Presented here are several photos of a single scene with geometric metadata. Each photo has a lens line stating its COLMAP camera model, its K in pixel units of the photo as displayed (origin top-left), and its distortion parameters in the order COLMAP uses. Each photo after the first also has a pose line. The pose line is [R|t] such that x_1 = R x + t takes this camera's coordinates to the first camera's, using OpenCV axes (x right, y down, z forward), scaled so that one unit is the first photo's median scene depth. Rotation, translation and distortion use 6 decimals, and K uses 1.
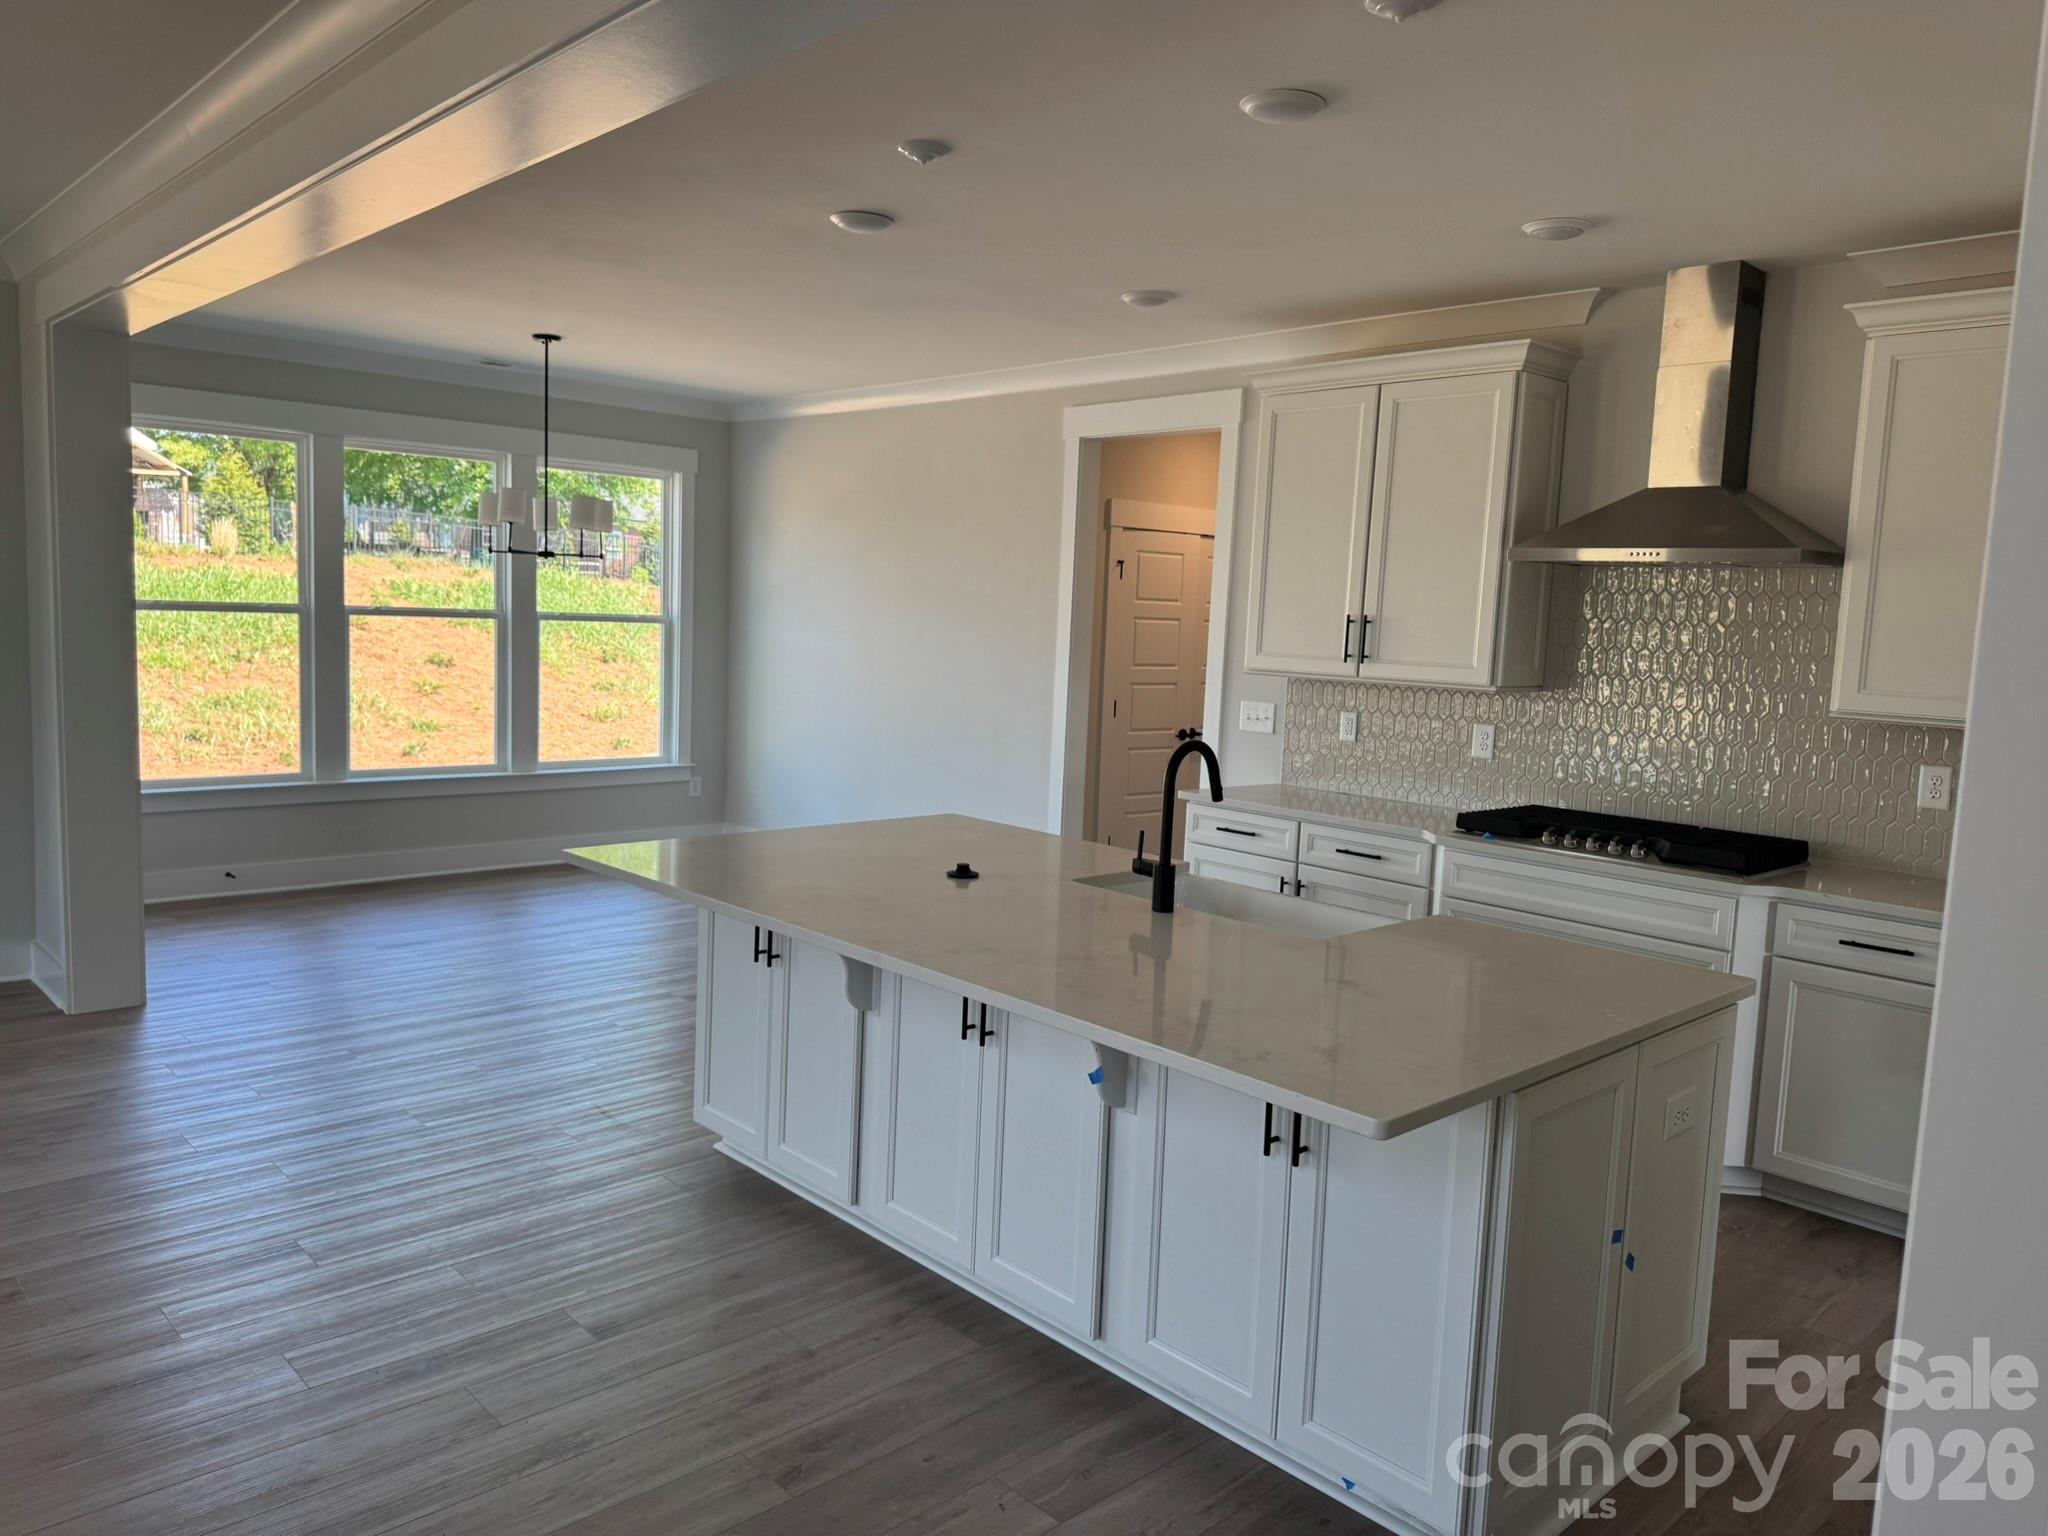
lens RADIAL K [[1431.4, 0, 1024.0], [0, 1431.4, 768.0], [0, 0, 1]] dist [0.077690, -0.004393]
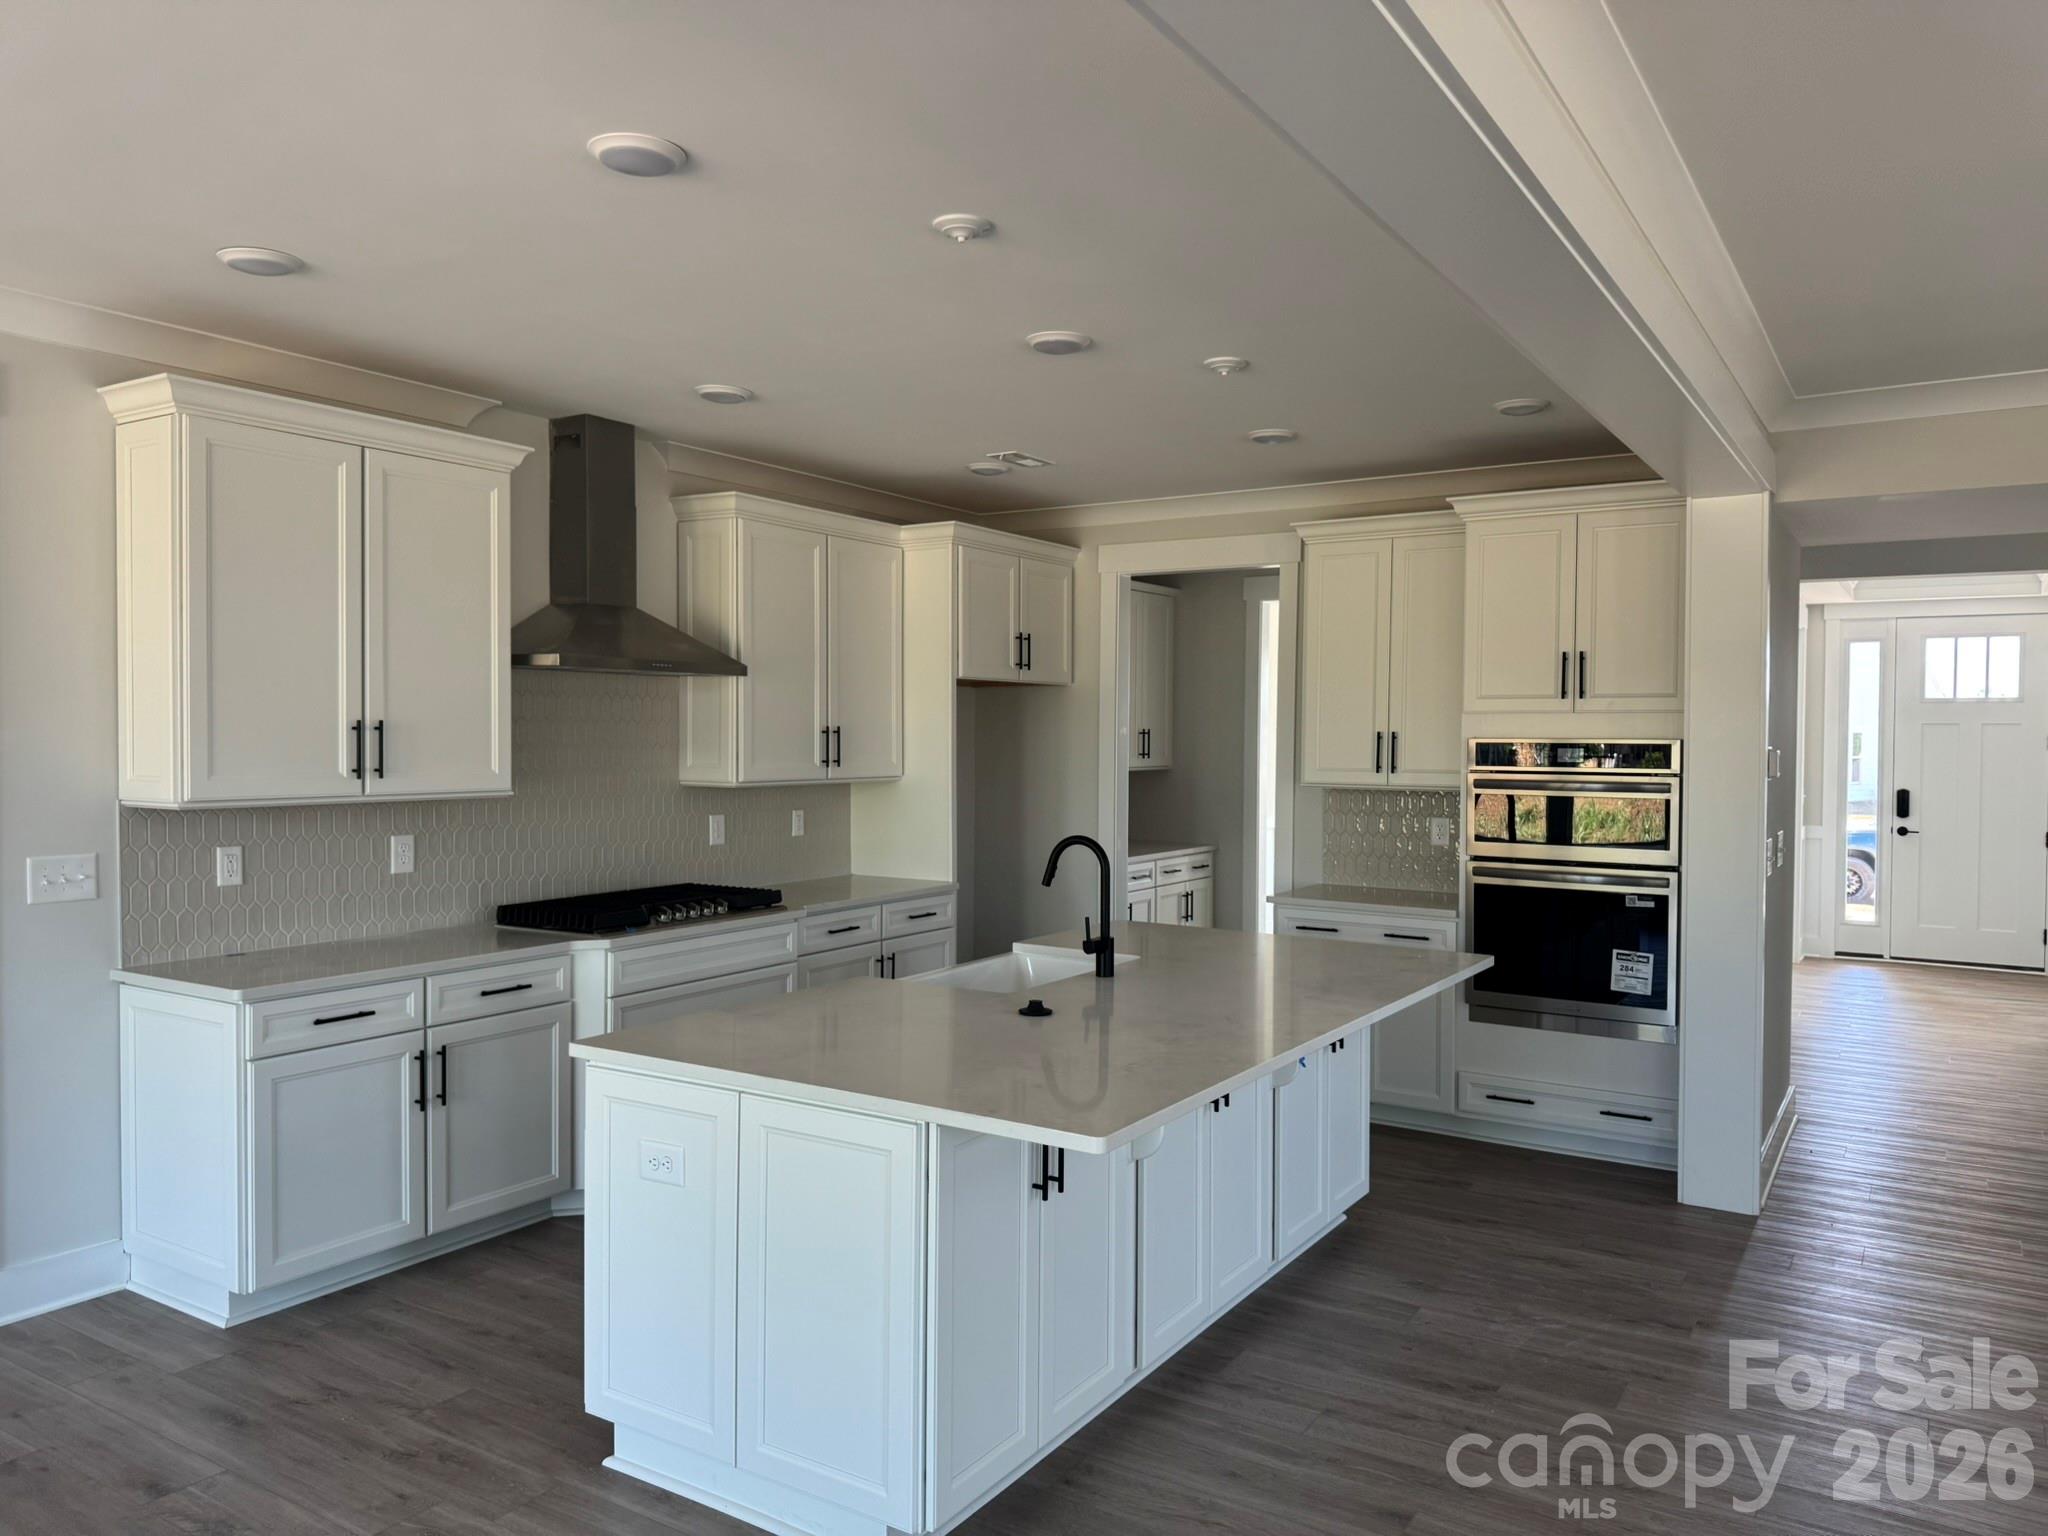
lens RADIAL K [[1431.4, 0, 1024.0], [0, 1431.4, 768.0], [0, 0, 1]] dist [0.077690, -0.004393]
pose [[-0.241783, -0.065525, 0.968115, -1.009080], [0.089791, 0.991926, 0.089562, -0.182811], [-0.966167, 0.108583, -0.233947, 1.269675]]
